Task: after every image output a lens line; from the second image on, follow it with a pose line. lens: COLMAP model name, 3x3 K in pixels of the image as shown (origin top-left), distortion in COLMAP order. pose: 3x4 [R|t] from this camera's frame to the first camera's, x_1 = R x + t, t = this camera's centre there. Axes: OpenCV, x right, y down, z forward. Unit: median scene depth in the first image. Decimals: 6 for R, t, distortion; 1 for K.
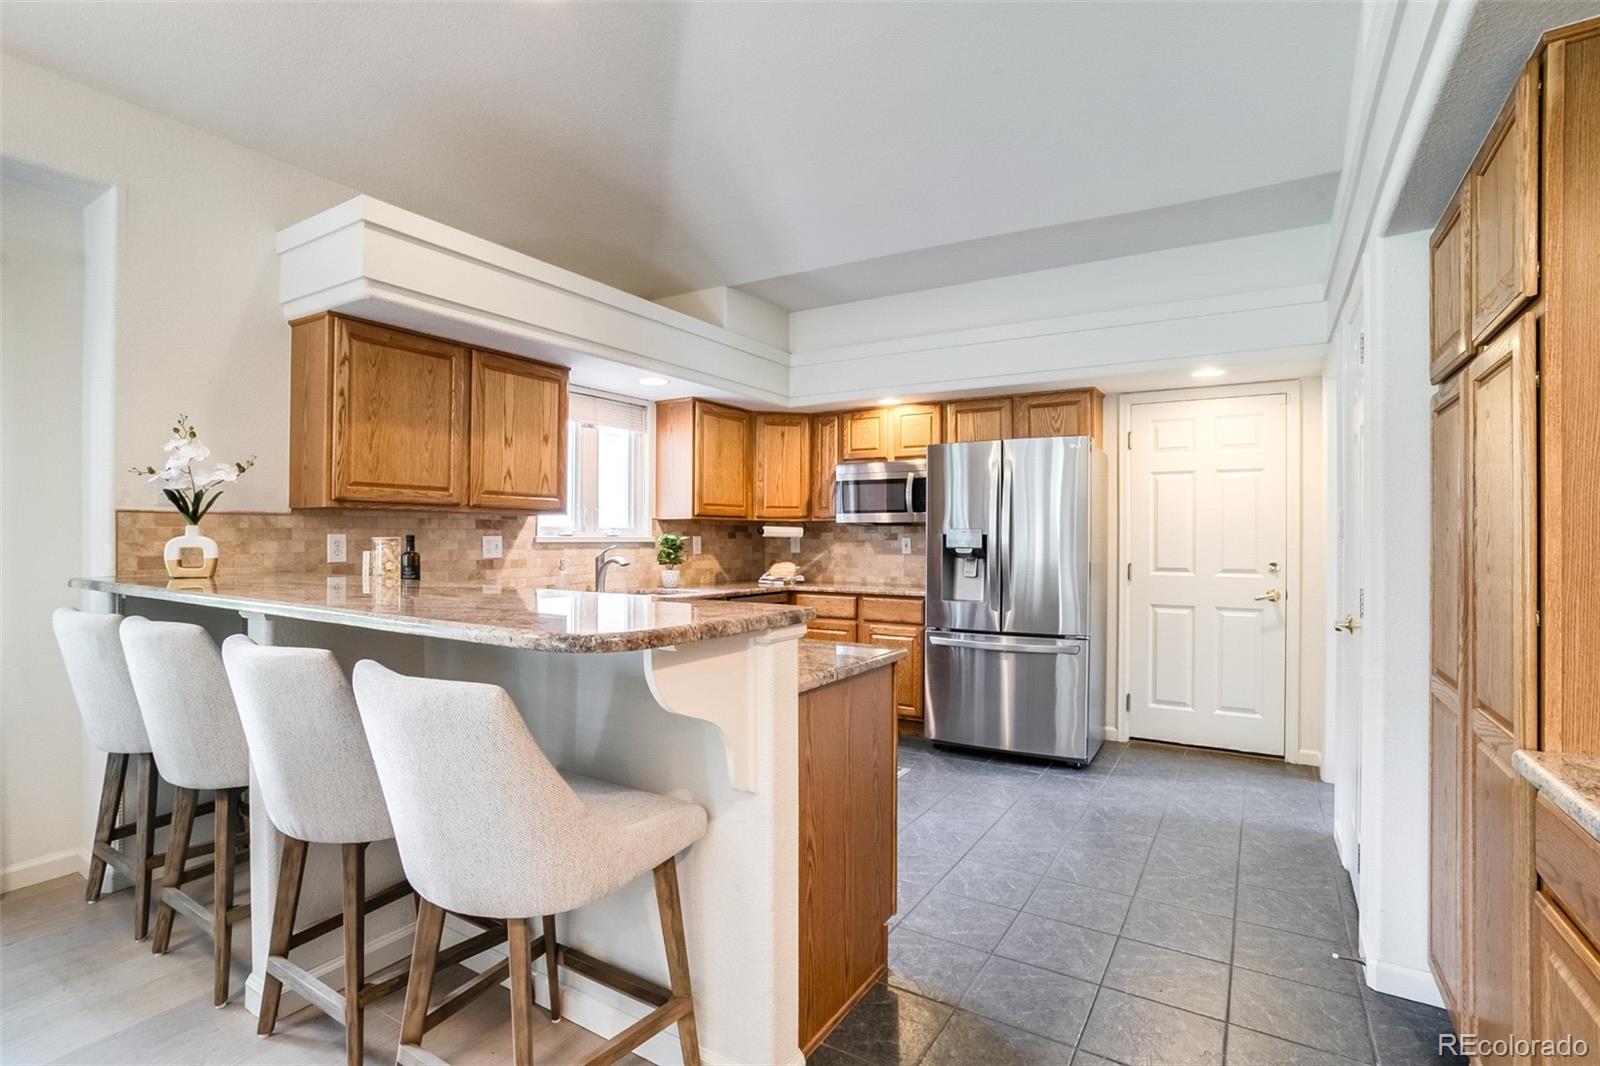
lens RADIAL K [[776.1, 0, 794.0], [0, 776.1, 535.2], [0, 0, 1]] dist [-0.063651, 0.035072]
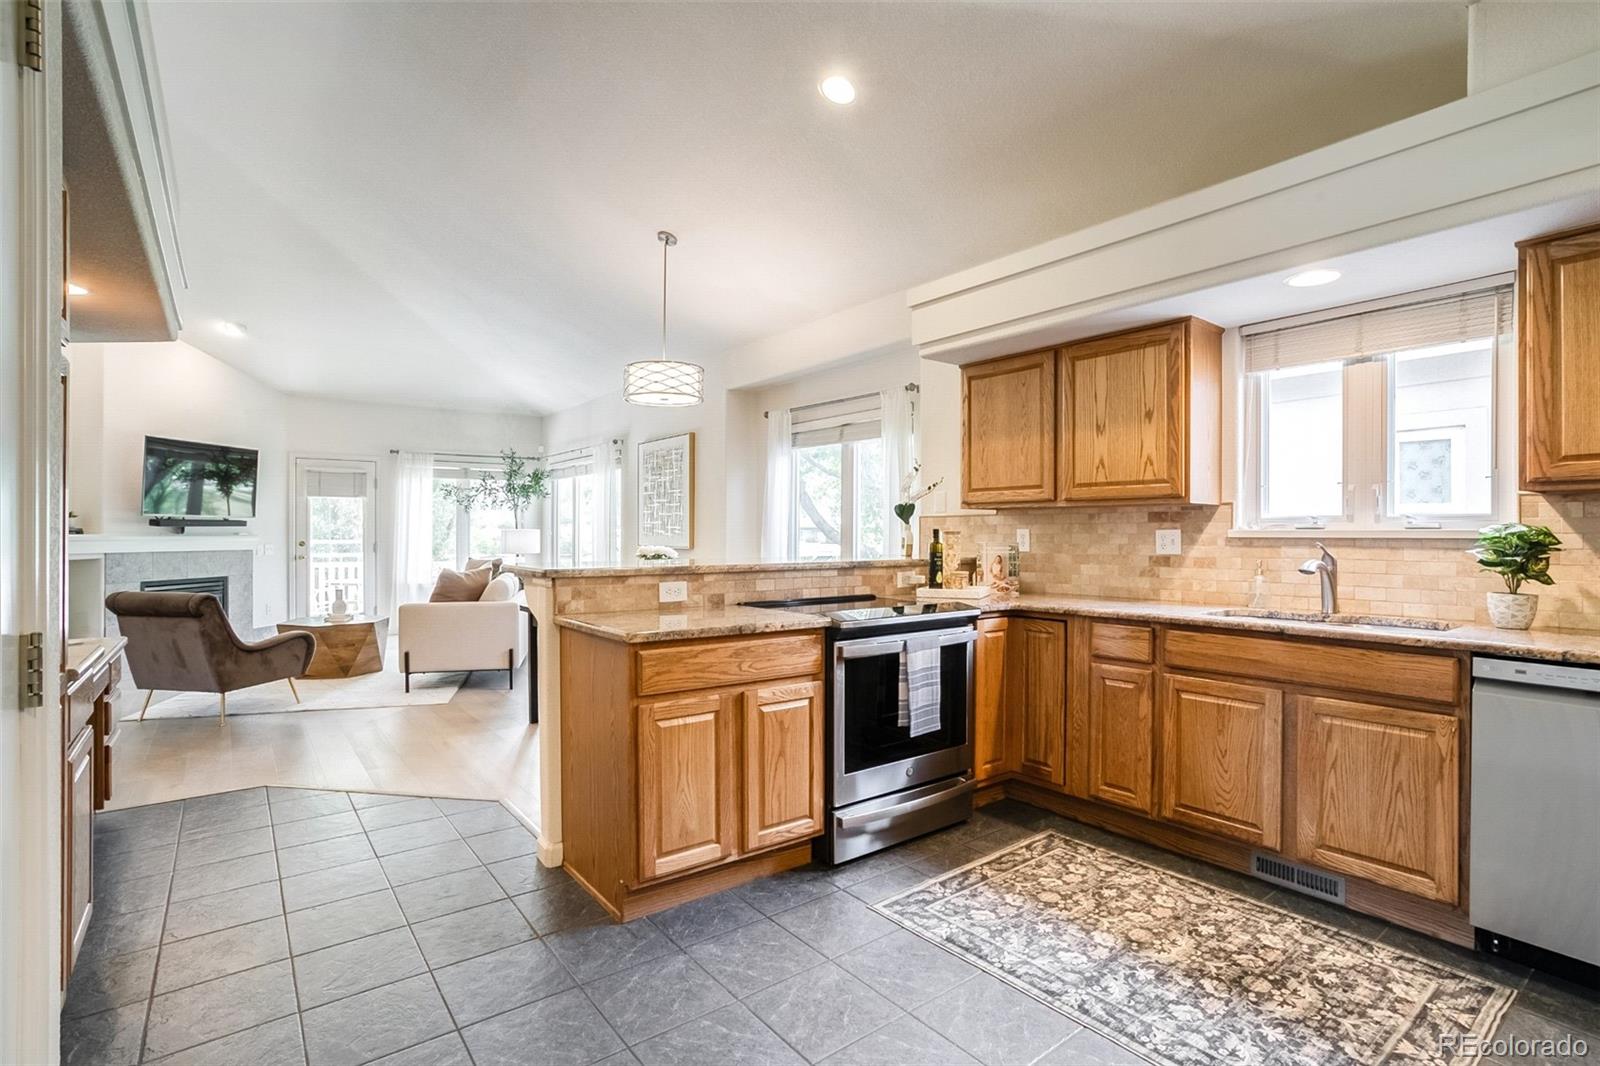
lens RADIAL K [[769.4, 0, 790.3], [0, 769.4, 533.4], [0, 0, 1]] dist [-0.059754, 0.032294]
pose [[-0.365298, -0.005914, -0.930872, 0.525772], [-0.001929, 0.999982, -0.005596, 0.009977], [0.930889, -0.000248, -0.365303, 0.817678]]
